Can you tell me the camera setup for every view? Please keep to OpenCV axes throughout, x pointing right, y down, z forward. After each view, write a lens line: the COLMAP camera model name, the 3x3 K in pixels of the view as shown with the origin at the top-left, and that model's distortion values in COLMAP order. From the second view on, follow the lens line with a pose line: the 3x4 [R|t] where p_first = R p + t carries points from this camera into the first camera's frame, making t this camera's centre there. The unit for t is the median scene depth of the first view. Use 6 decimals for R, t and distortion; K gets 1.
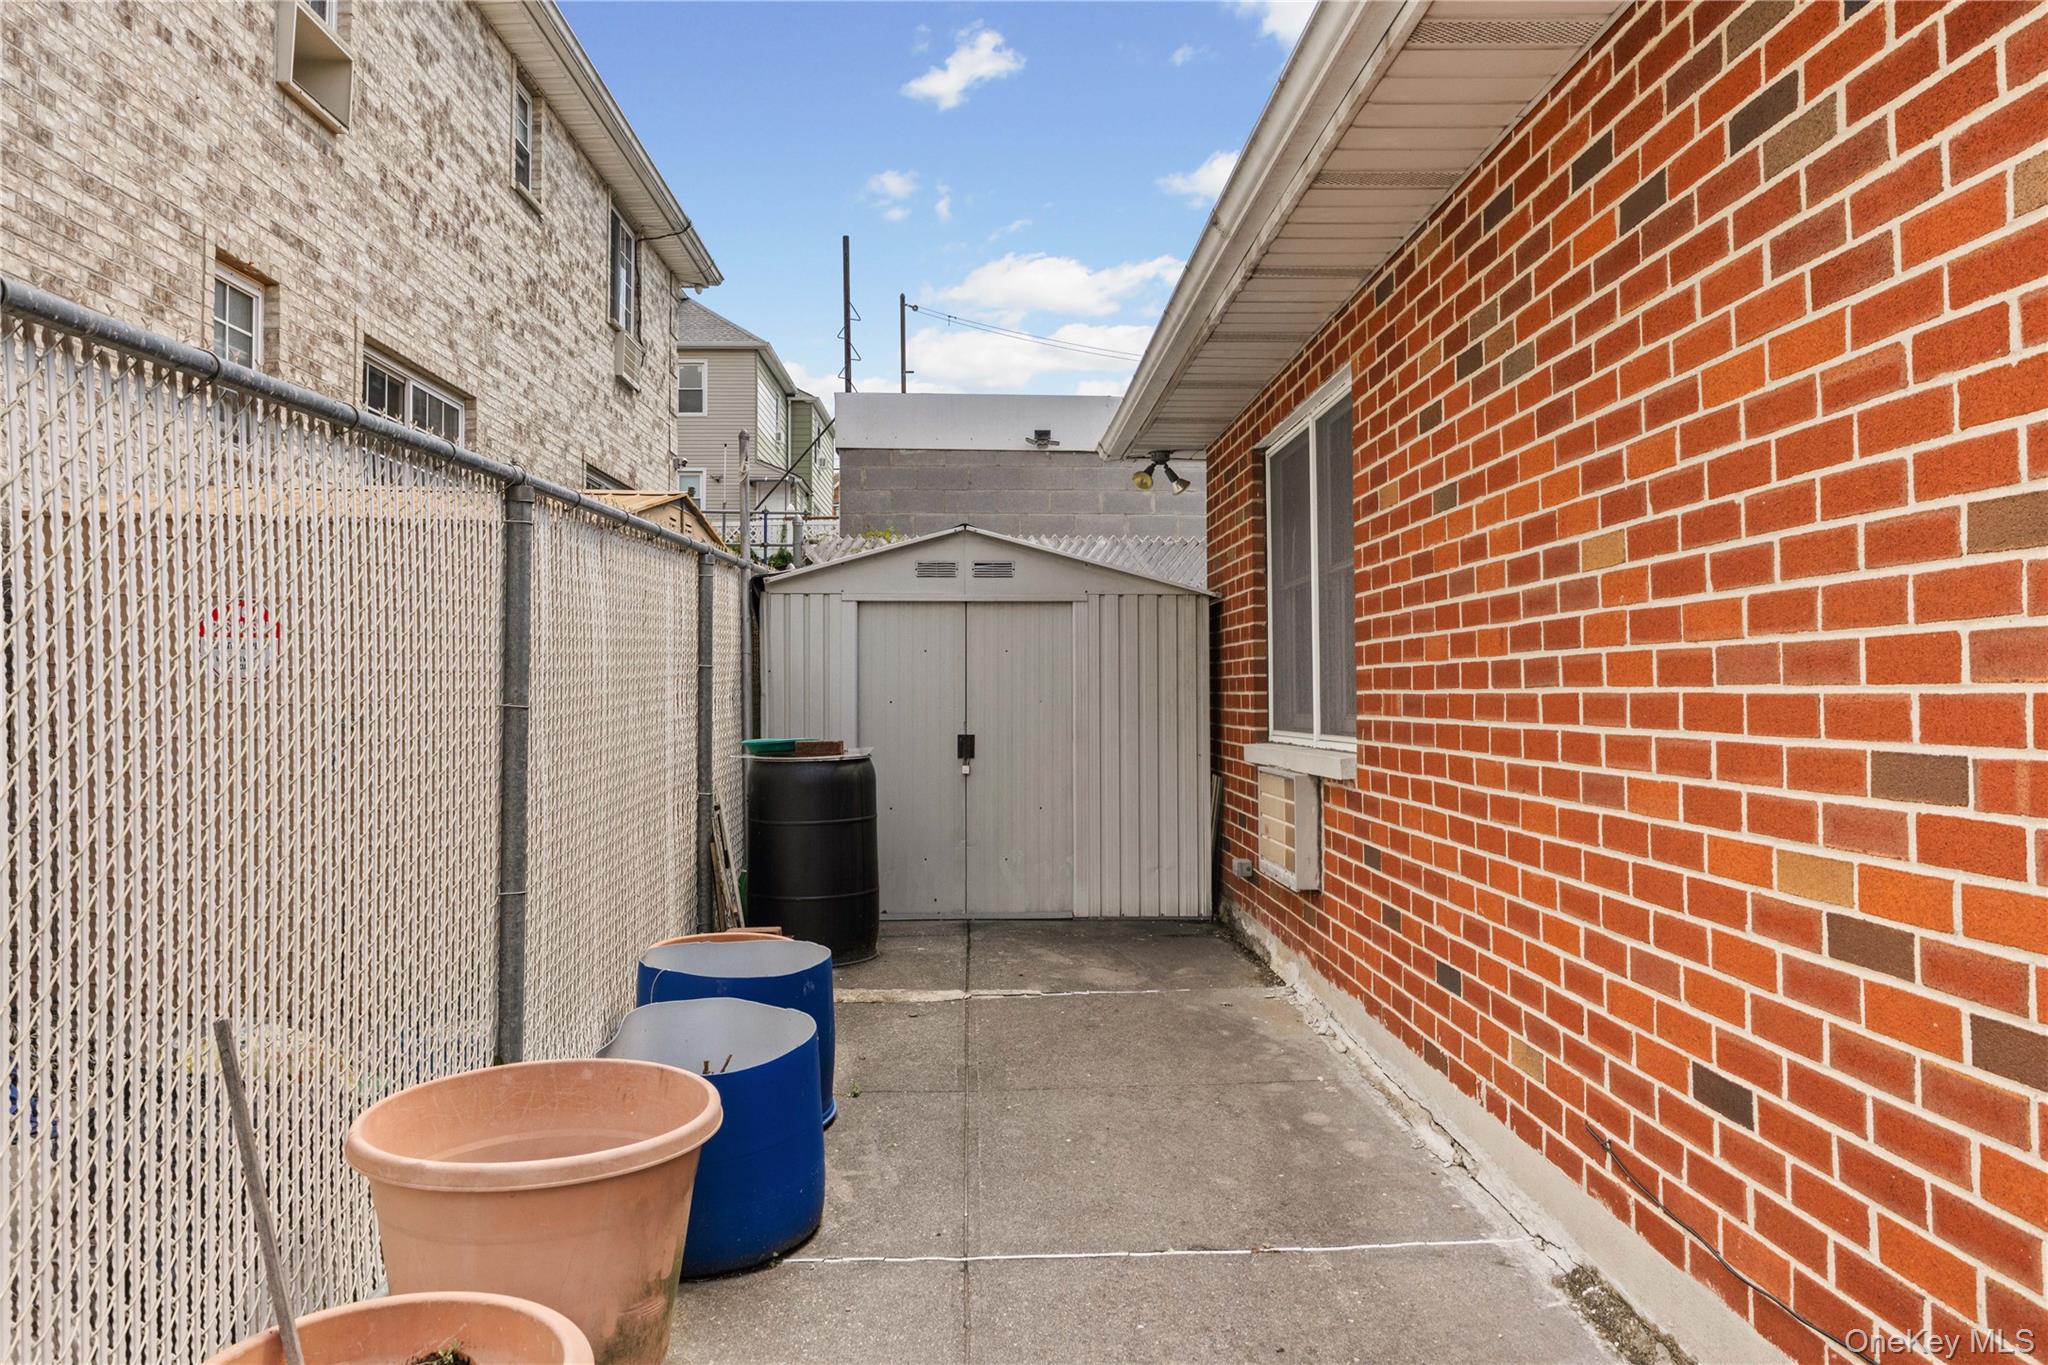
lens RADIAL K [[1403.7, 0, 1024.0], [0, 1403.7, 682.5], [0, 0, 1]] dist [-0.004234, -0.002954]
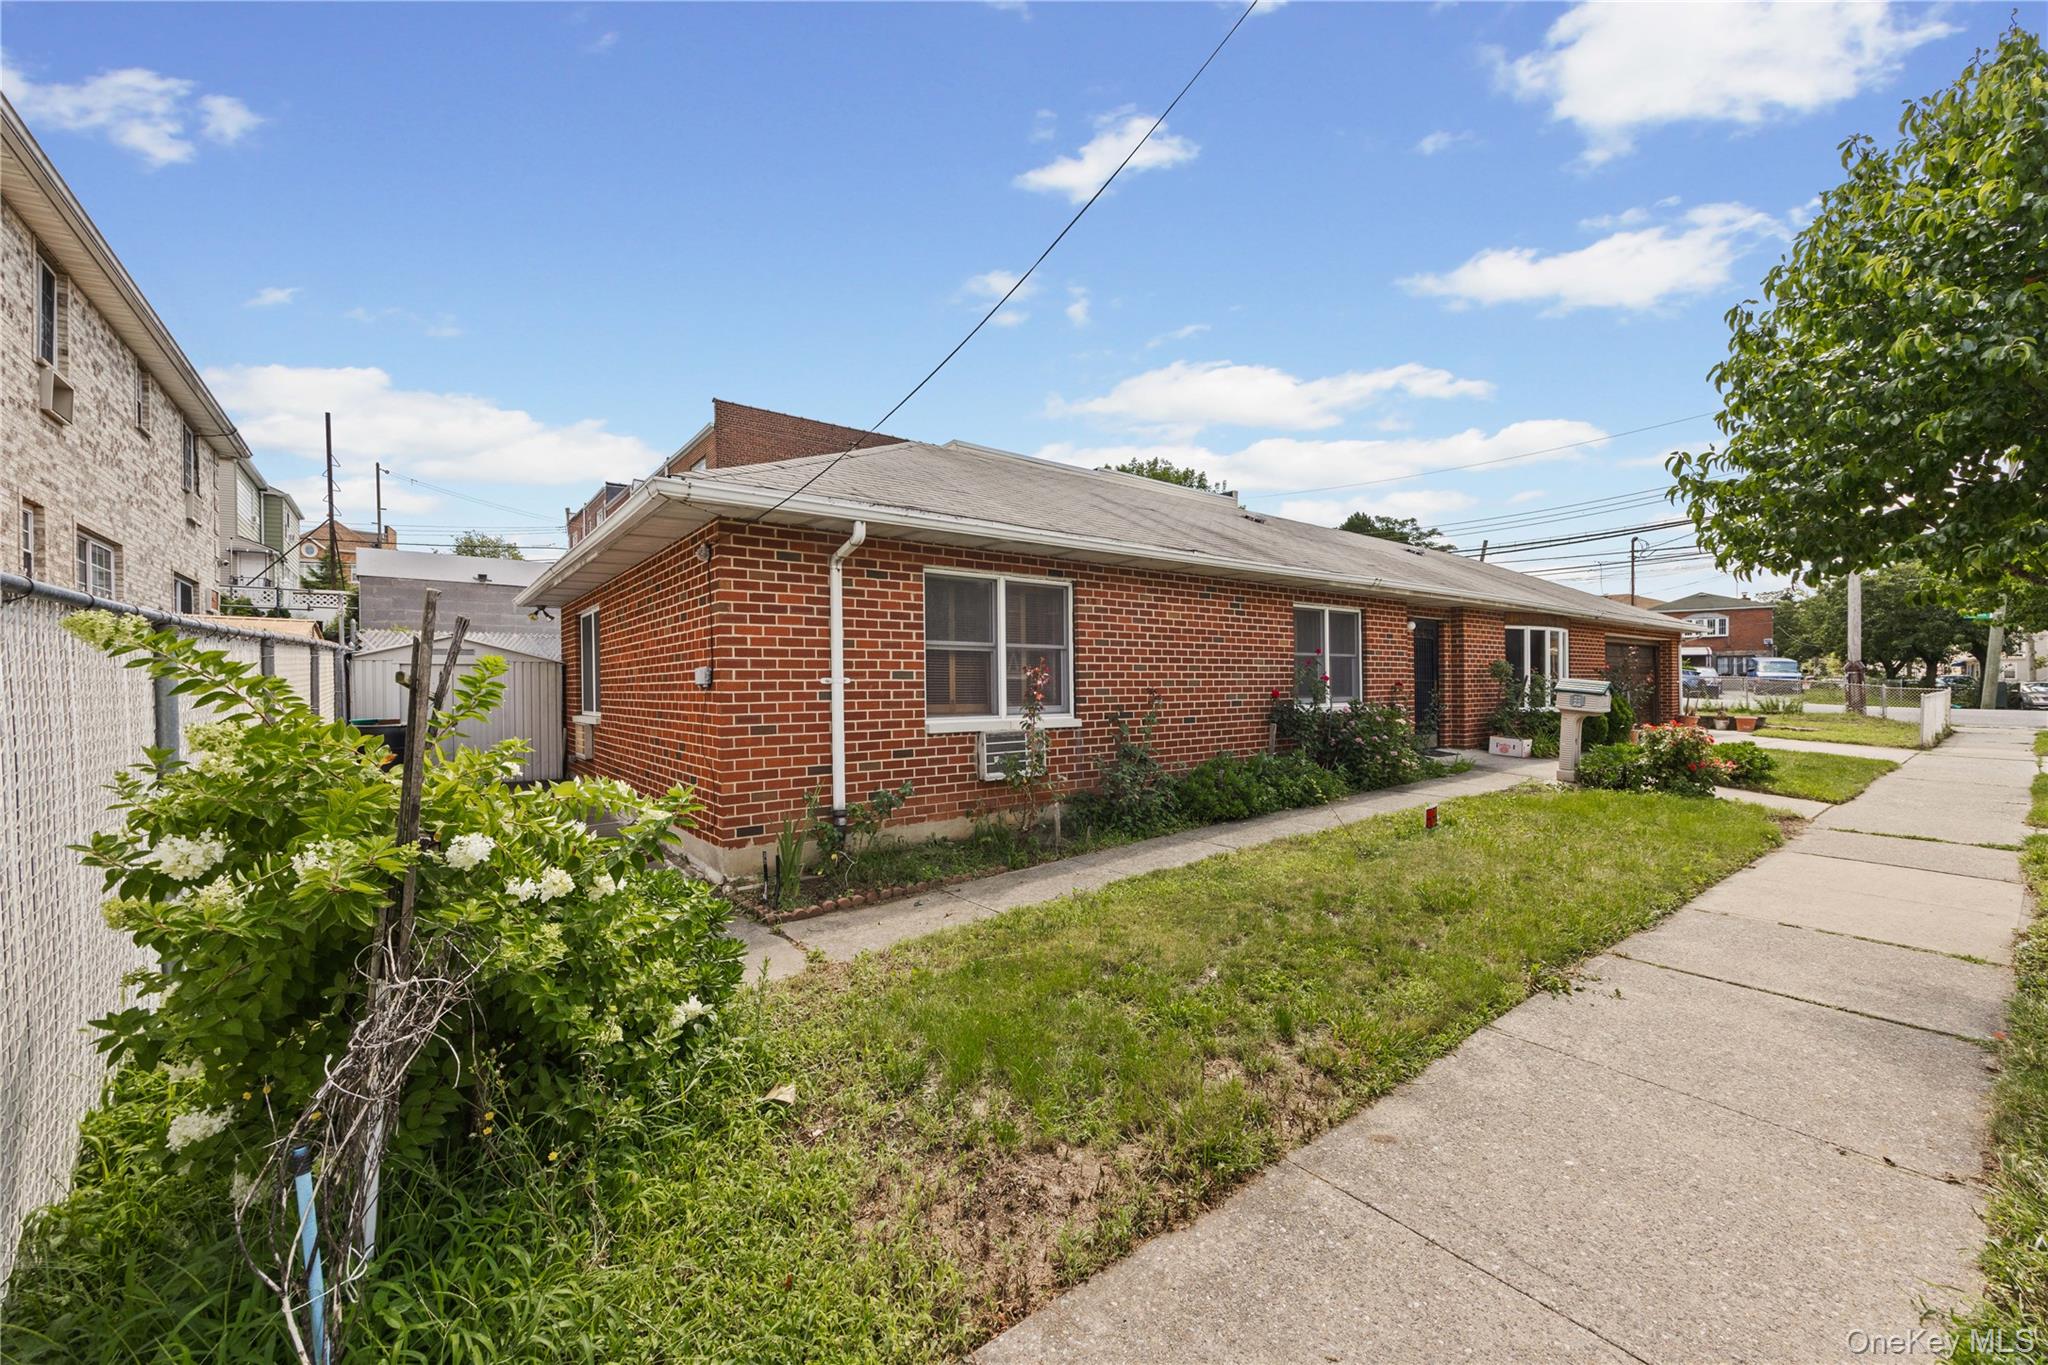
lens RADIAL K [[814.3, 0, 1024.0], [0, 814.3, 682.5], [0, 0, 1]] dist [0.001514, 0.000102]
pose [[0.818469, -0.005136, 0.574527, -0.035972], [0.004628, 0.999987, 0.002346, -0.018991], [-0.574532, 0.000738, 0.818482, -0.691847]]
